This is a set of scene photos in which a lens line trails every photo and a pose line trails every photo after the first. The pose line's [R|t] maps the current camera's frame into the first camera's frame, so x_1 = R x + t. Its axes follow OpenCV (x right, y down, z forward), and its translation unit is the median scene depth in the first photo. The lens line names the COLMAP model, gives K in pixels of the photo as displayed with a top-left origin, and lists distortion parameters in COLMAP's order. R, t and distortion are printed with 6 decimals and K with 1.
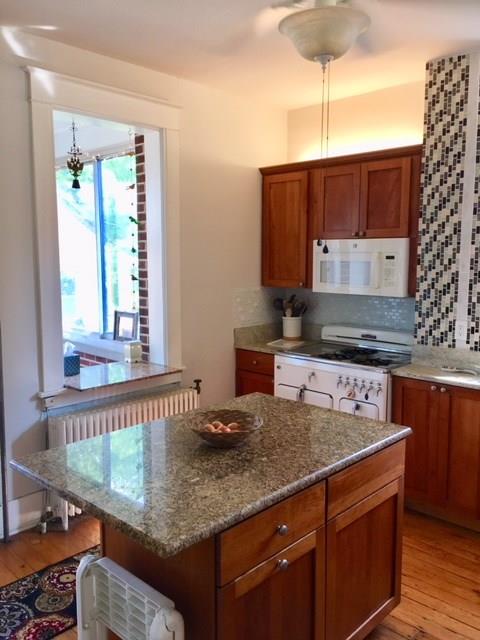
lens RADIAL K [[544.3, 0, 241.4], [0, 544.3, 316.8], [0, 0, 1]] dist [0.007446, -0.012084]
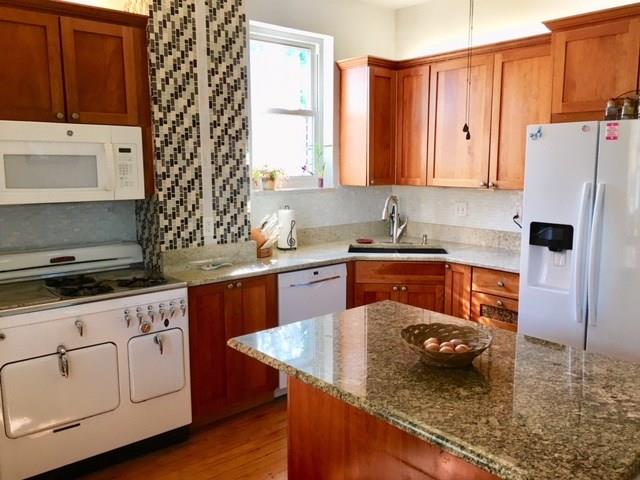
lens RADIAL K [[544.3, 0, 321.8], [0, 544.3, 244.2], [0, 0, 1]] dist [0.007446, -0.012084]
pose [[0.071371, -0.150045, 0.986100, -0.547877], [0.107548, 0.984015, 0.141943, -0.060070], [-0.991635, 0.095923, 0.086367, 0.703761]]
